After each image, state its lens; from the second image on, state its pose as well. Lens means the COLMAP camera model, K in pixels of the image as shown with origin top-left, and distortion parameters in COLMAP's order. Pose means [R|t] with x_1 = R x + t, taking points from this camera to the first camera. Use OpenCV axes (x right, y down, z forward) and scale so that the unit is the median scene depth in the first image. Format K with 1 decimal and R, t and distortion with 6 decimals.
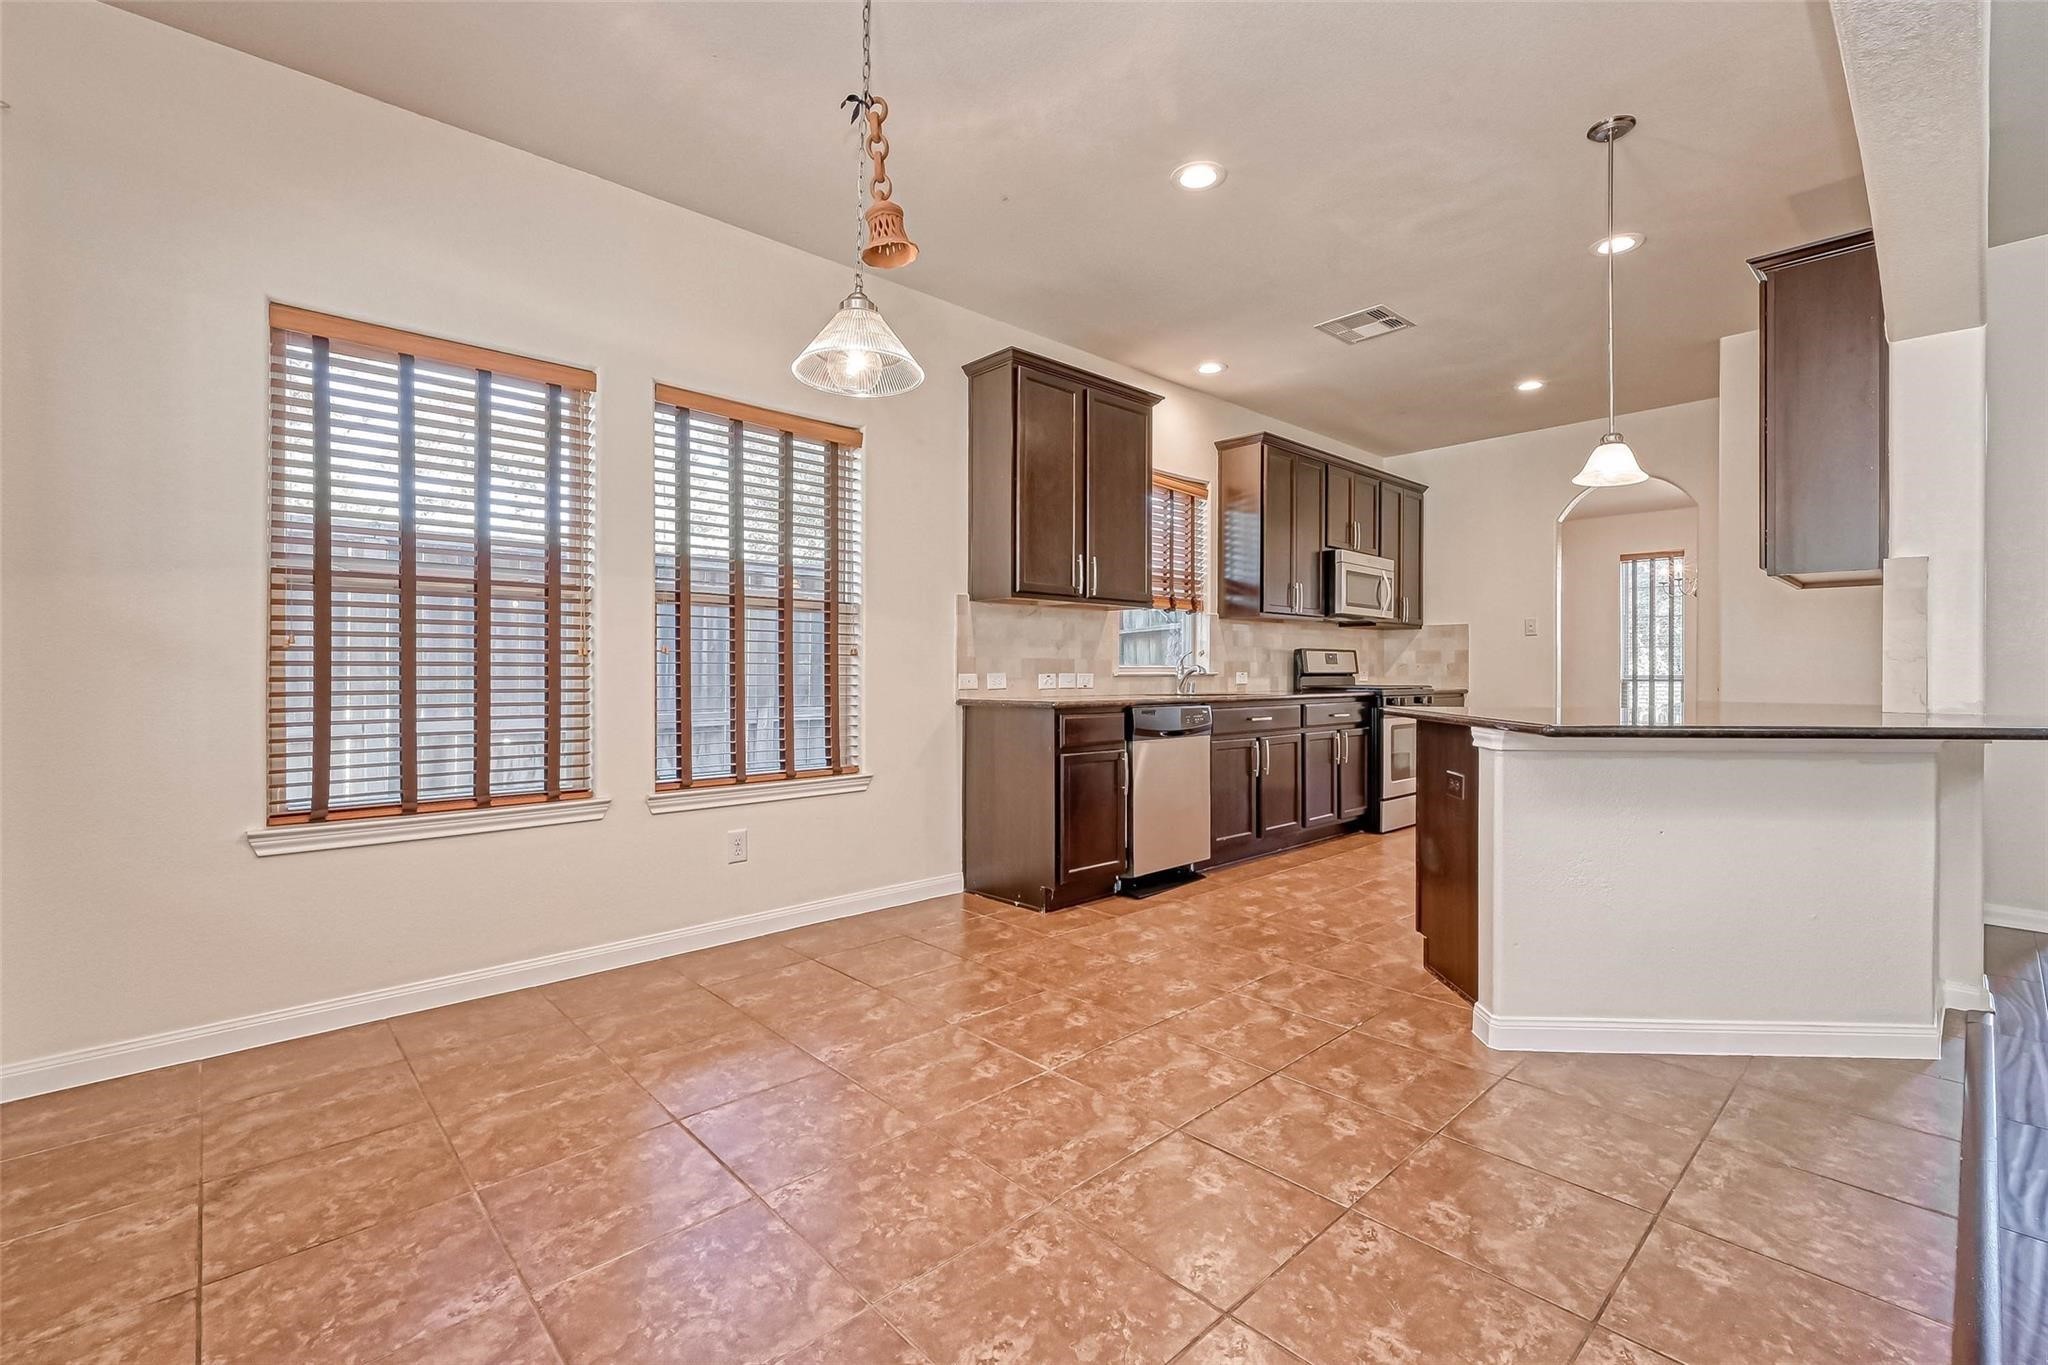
lens RADIAL K [[853.0, 0, 1029.6], [0, 853.0, 661.9], [0, 0, 1]] dist [0.000385, 0.000115]
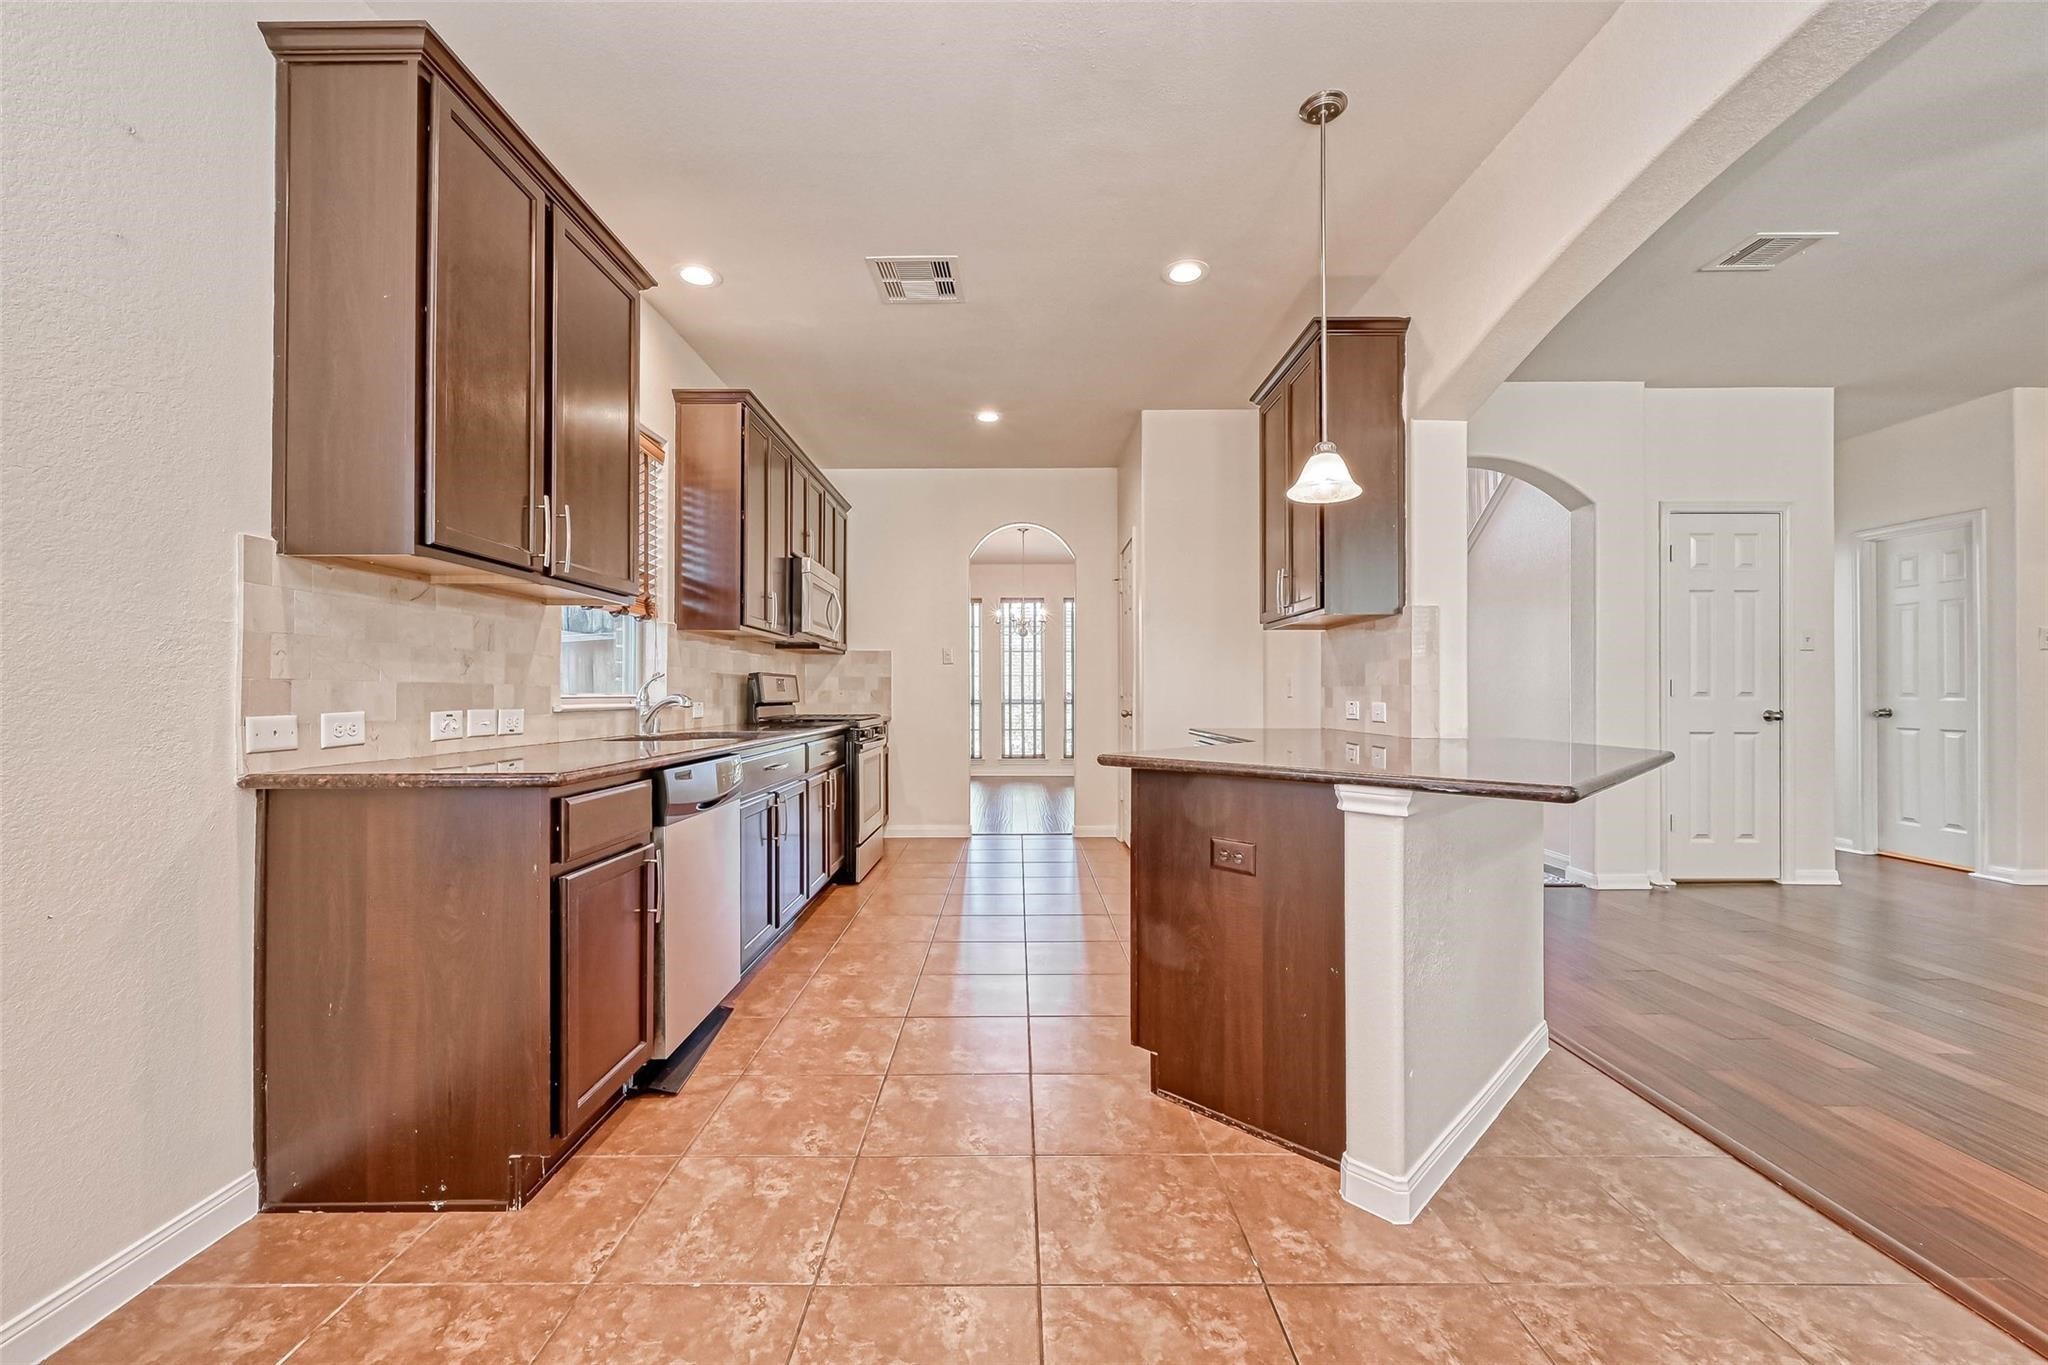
lens RADIAL K [[794.2, 0, 988.4], [0, 794.2, 686.1], [0, 0, 1]] dist [0.000668, -0.000078]
pose [[0.694738, 0.006085, 0.719238, -0.113066], [-0.006460, 0.999977, -0.002220, -0.003401], [-0.719234, -0.003104, 0.694761, 0.448630]]
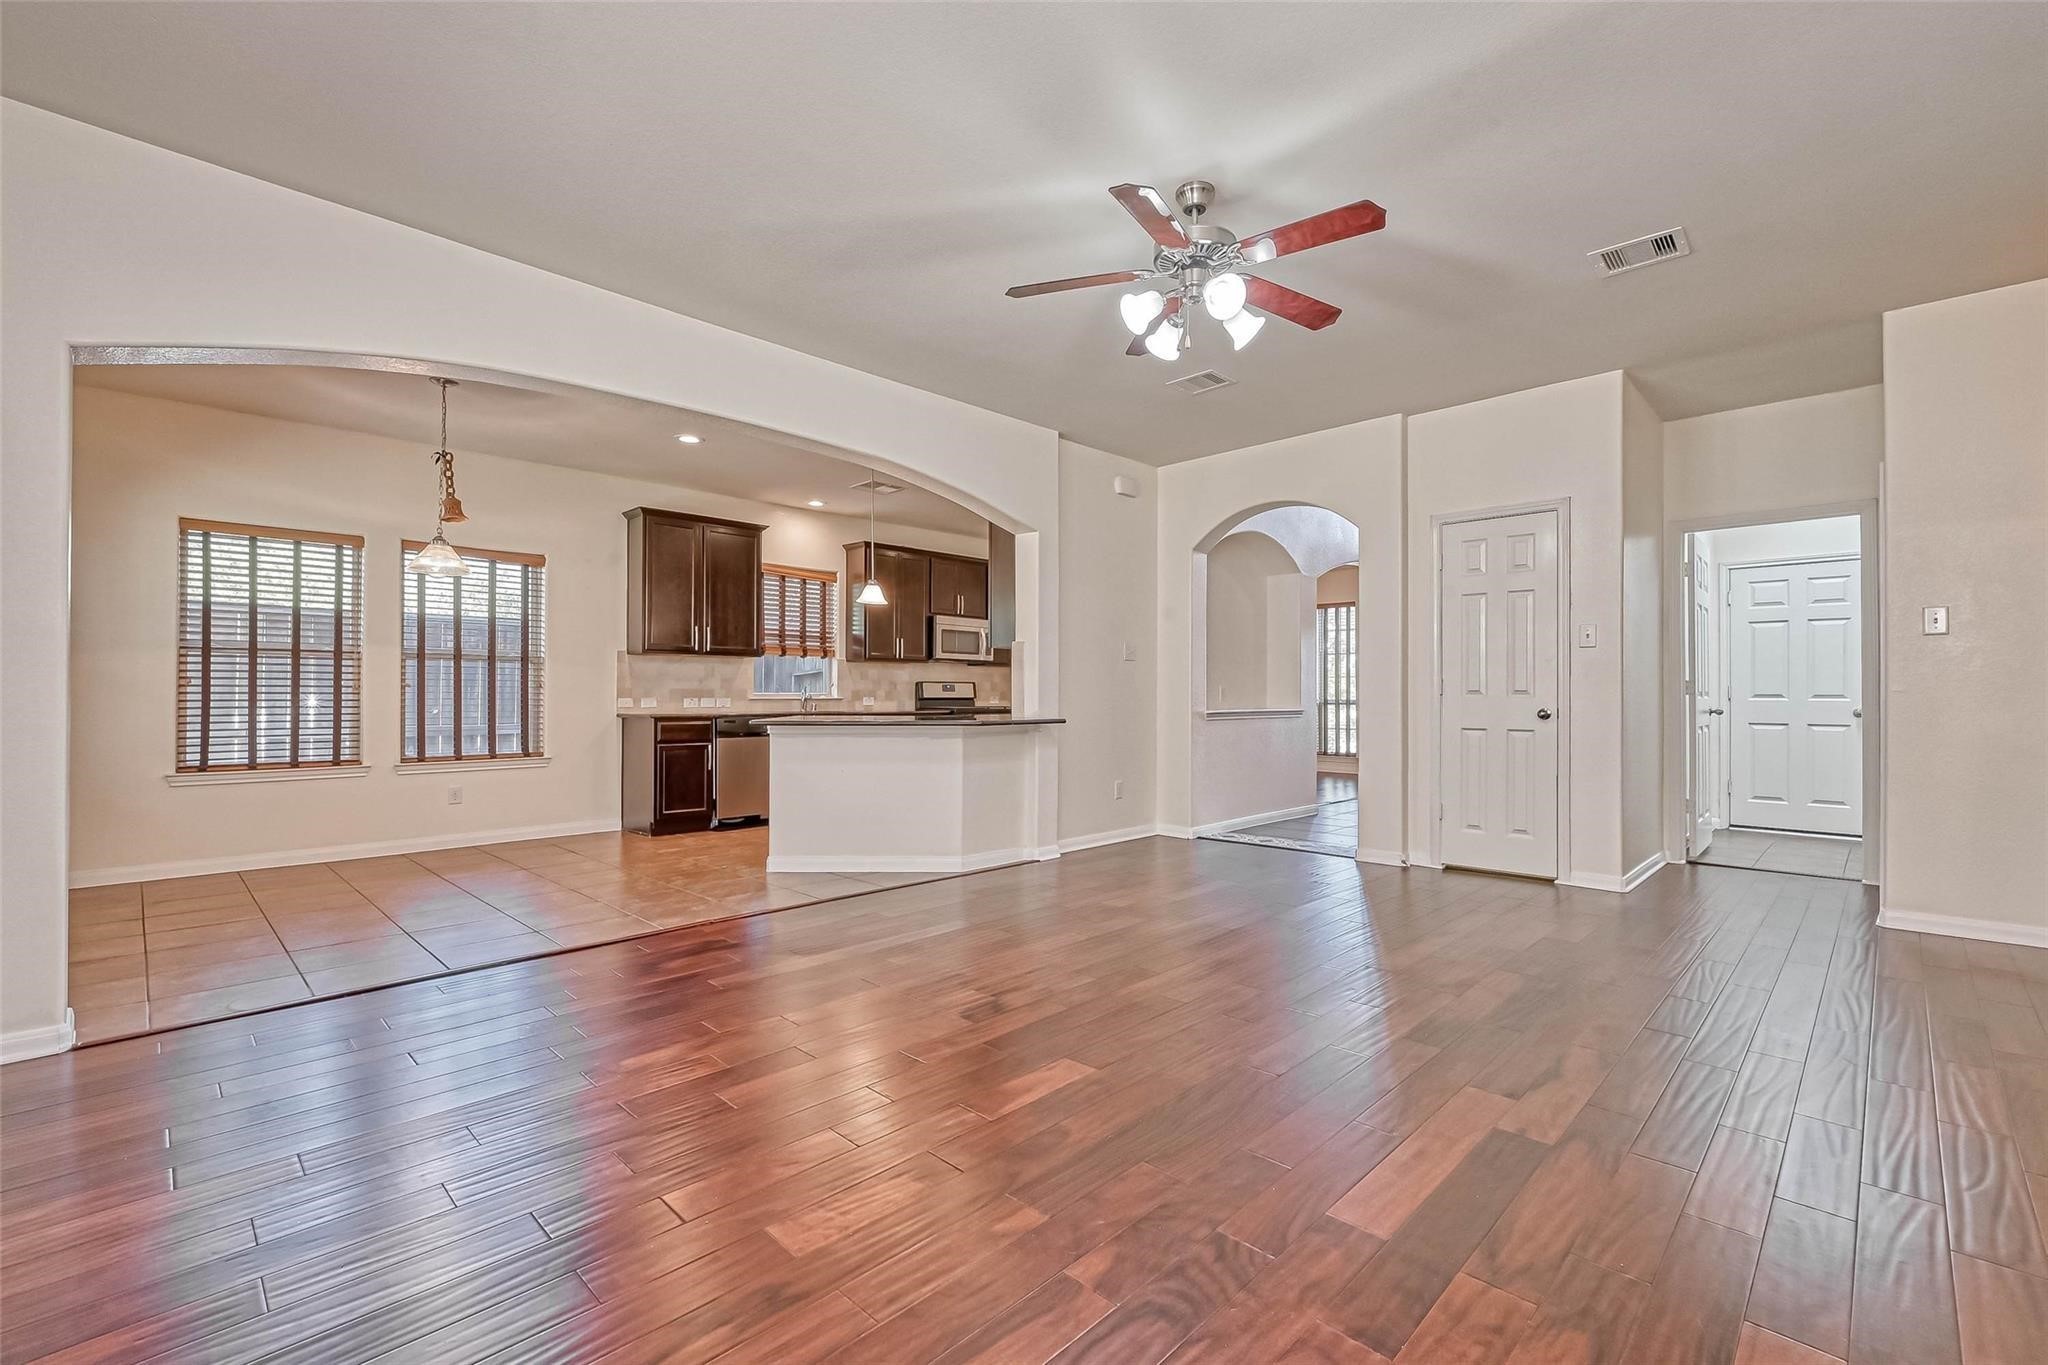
lens RADIAL K [[868.0, 0, 1052.9], [0, 868.0, 679.9], [0, 0, 1]] dist [0.001183, 0.000018]
pose [[0.997252, 0.001457, 0.074072, 0.640733], [-0.000888, 0.999970, -0.007716, -0.009606], [-0.074081, 0.007629, 0.997223, -0.754892]]
